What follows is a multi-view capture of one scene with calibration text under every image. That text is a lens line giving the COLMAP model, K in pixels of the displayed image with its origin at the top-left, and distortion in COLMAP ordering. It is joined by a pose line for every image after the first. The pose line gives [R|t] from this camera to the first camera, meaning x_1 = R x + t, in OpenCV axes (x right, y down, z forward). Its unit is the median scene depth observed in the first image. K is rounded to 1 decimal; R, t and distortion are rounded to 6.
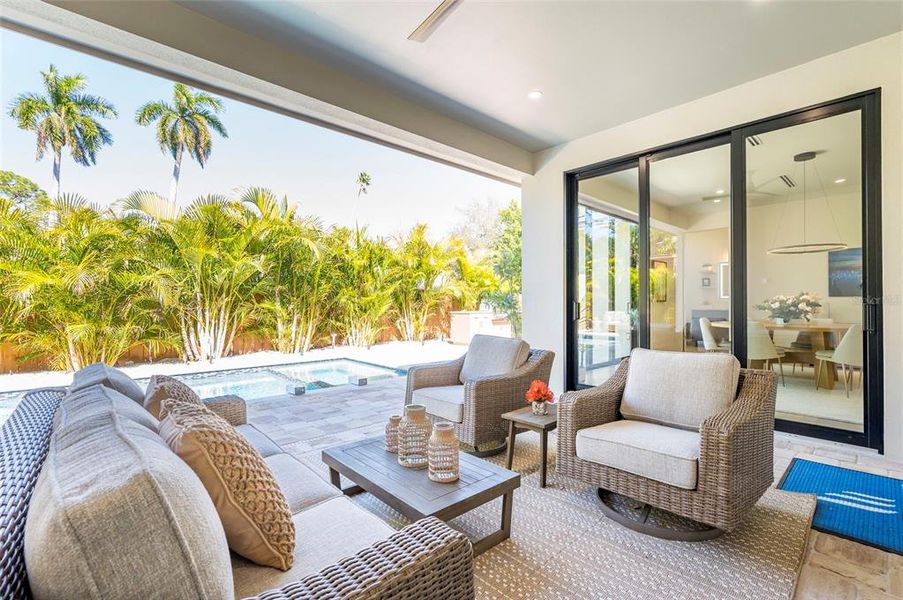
lens RADIAL K [[390.7, 0, 449.7], [0, 390.7, 300.9], [0, 0, 1]] dist [-0.002672, -0.000522]
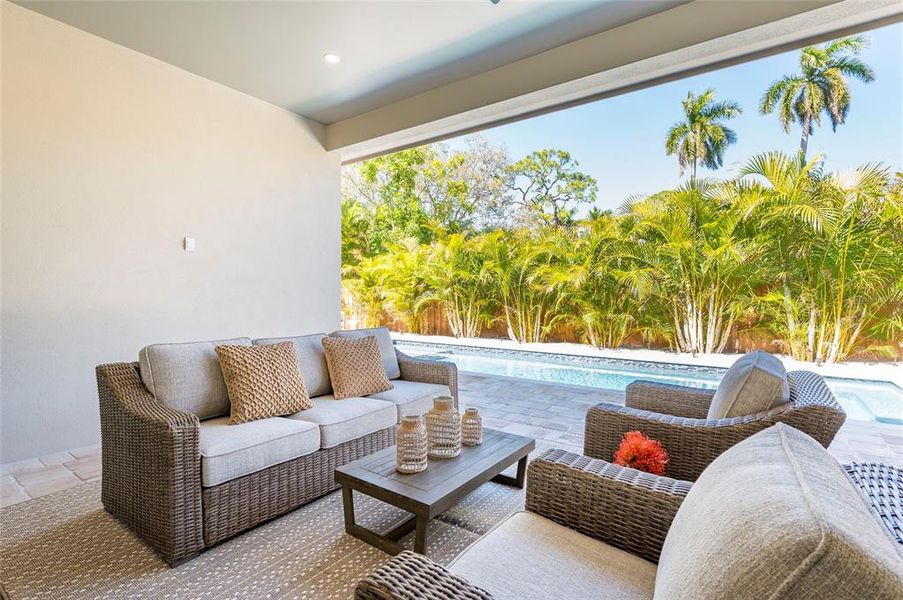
lens RADIAL K [[410.3, 0, 455.8], [0, 410.3, 299.4], [0, 0, 1]] dist [-0.001746, -0.000357]
pose [[0.252060, 0.011092, -0.967648, 0.201174], [0.004411, 0.999911, 0.012611, 0.002257], [0.967702, -0.007447, 0.251989, 0.164813]]
